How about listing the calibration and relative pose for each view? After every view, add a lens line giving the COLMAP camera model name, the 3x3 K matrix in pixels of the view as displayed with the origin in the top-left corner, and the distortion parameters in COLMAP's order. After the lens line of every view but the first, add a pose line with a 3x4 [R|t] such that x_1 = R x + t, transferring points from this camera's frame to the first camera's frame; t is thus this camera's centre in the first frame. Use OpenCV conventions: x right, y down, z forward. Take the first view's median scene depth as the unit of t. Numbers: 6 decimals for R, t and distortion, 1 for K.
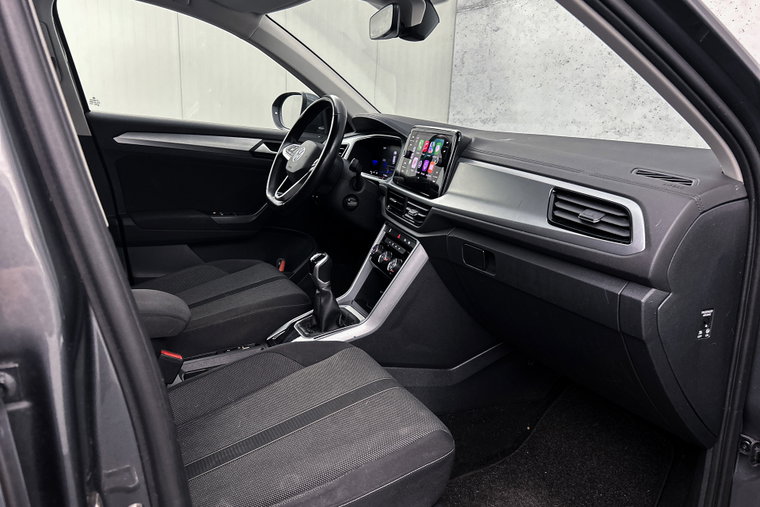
lens RADIAL K [[575.3, 0, 381.8], [0, 575.3, 253.9], [0, 0, 1]] dist [0.054682, -0.060697]
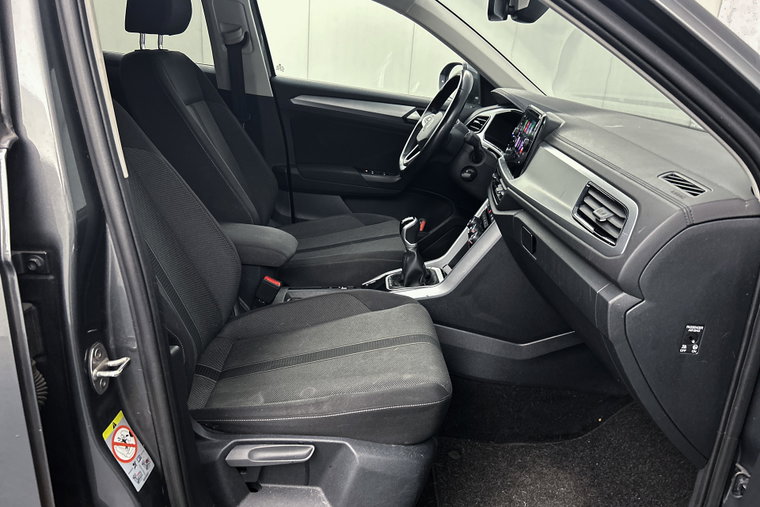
lens RADIAL K [[575.3, 0, 378.0], [0, 575.3, 256.4], [0, 0, 1]] dist [0.054682, -0.060697]
pose [[0.914404, 0.157928, -0.372726, 0.252456], [-0.130431, 0.986597, 0.098048, -0.026258], [0.383215, -0.041040, 0.922747, -0.056457]]
